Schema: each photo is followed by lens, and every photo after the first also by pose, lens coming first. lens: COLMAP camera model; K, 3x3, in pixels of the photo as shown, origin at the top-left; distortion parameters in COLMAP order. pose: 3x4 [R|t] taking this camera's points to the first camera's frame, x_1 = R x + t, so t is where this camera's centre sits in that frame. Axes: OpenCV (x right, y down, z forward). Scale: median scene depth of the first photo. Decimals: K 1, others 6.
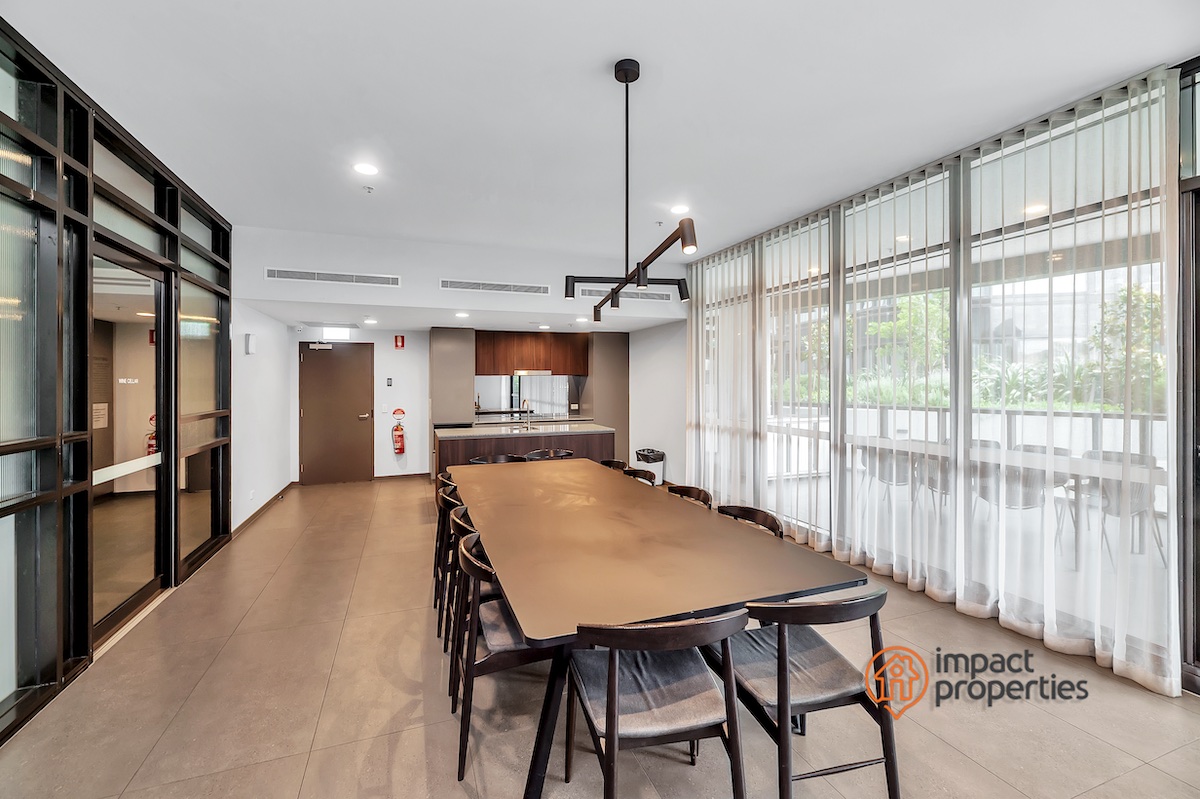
lens RADIAL K [[494.4, 0, 597.7], [0, 494.4, 372.8], [0, 0, 1]] dist [-0.000023, -0.000037]
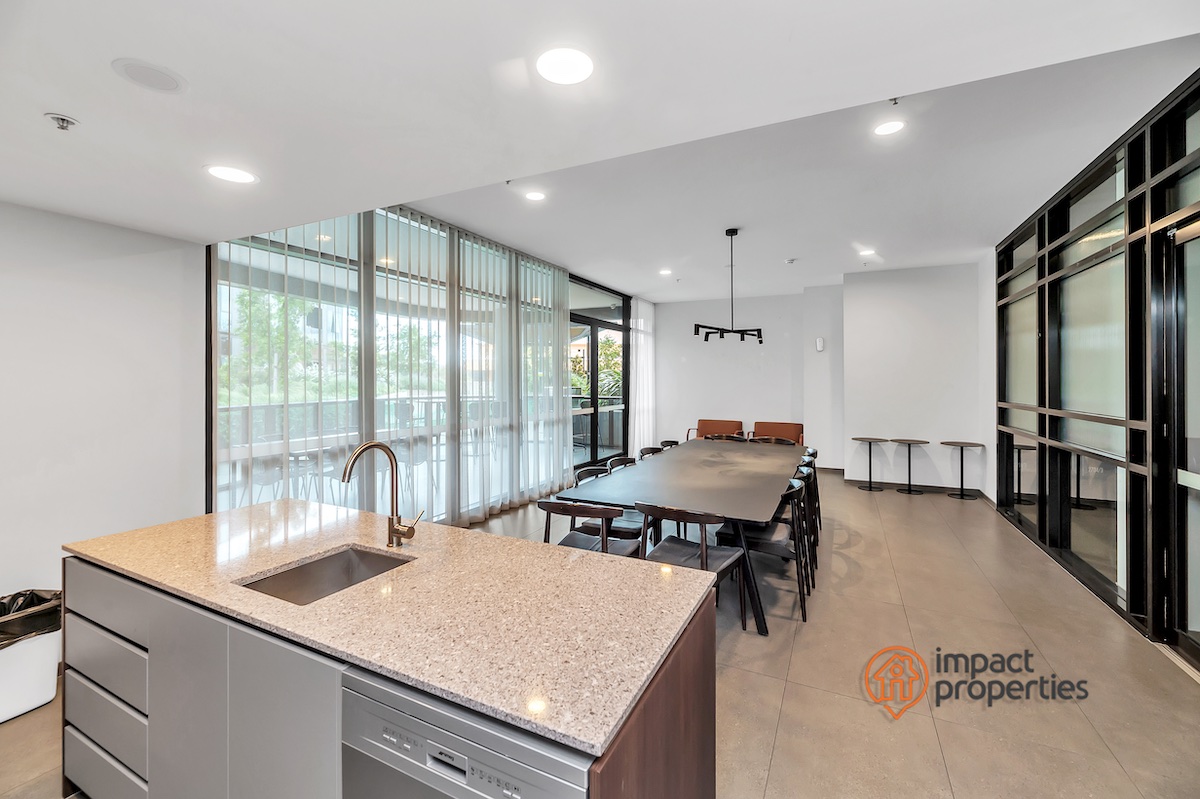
lens RADIAL K [[494.4, 0, 597.7], [0, 494.4, 372.8], [0, 0, 1]] dist [-0.000023, -0.000037]
pose [[-0.678603, 0.006377, 0.734478, -0.612131], [0.004728, 0.999980, -0.004314, 0.008671], [-0.734490, 0.000545, -0.678619, 1.584099]]
